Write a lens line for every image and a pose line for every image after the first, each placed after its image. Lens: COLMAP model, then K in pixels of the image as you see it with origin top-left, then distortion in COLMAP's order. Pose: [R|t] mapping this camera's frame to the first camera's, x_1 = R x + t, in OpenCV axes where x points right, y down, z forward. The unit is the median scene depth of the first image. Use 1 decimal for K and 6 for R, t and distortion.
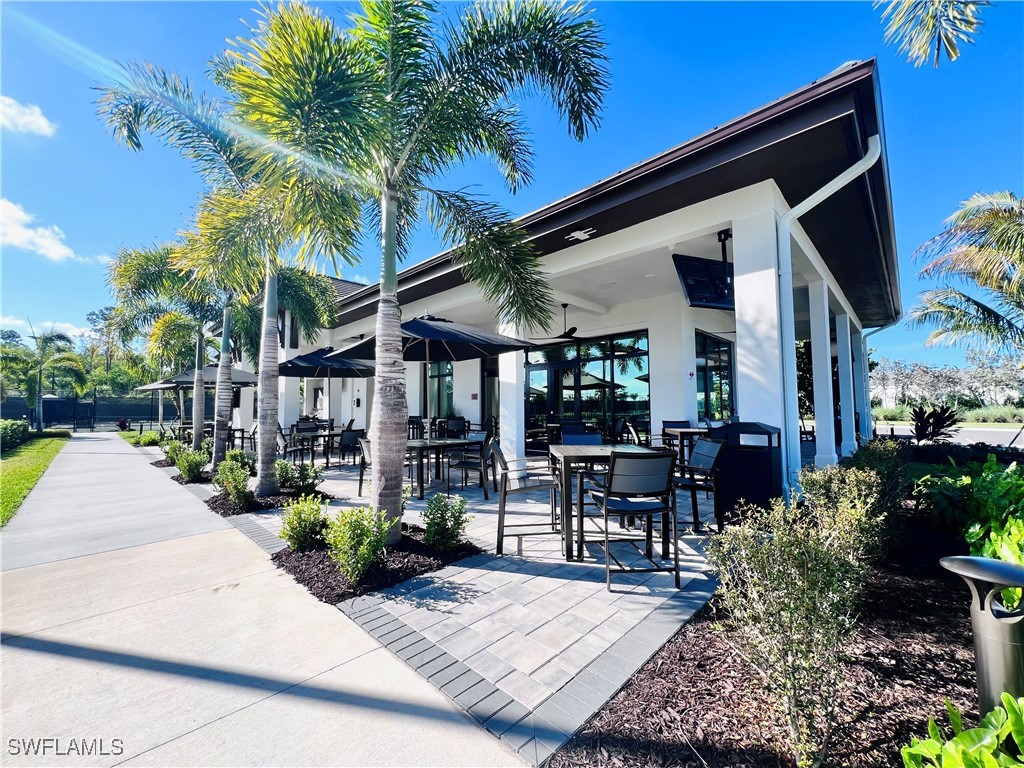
lens RADIAL K [[408.5, 0, 511.8], [0, 408.5, 382.9], [0, 0, 1]] dist [-0.002736, 0.000358]
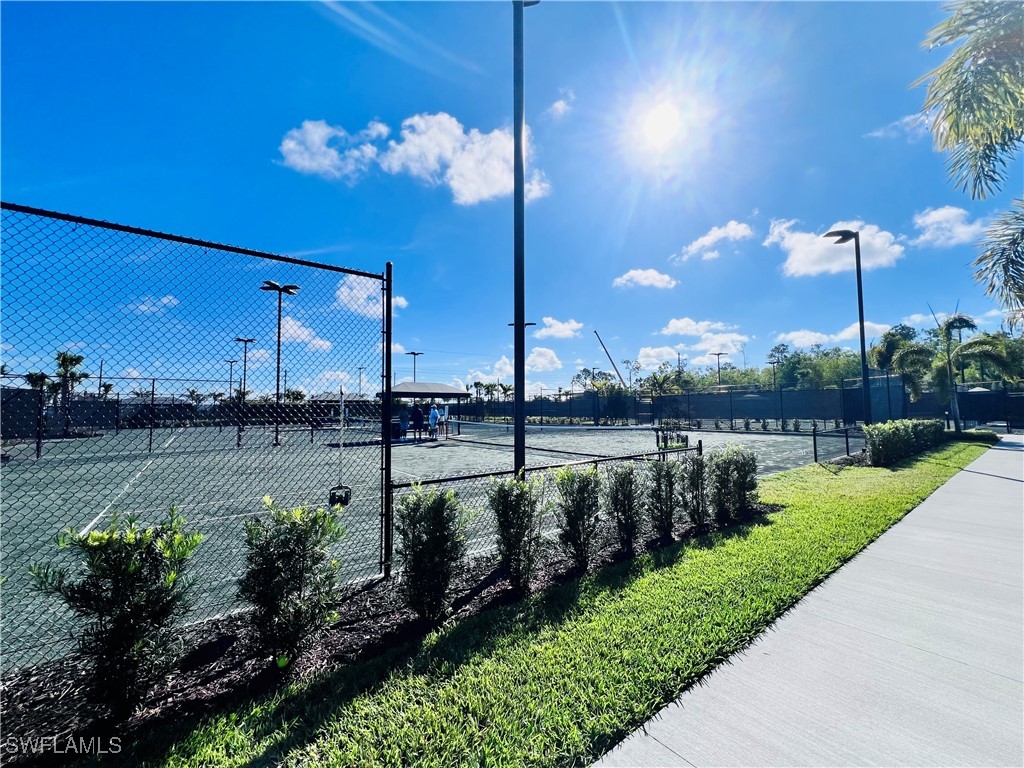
lens RADIAL K [[408.5, 0, 512.0], [0, 408.5, 384.2], [0, 0, 1]] dist [-0.002736, 0.000358]
pose [[-0.132431, -0.064096, -0.989118, -0.267304], [0.072295, 0.994624, -0.074132, 0.024361], [0.988552, -0.081325, -0.127085, 0.266508]]
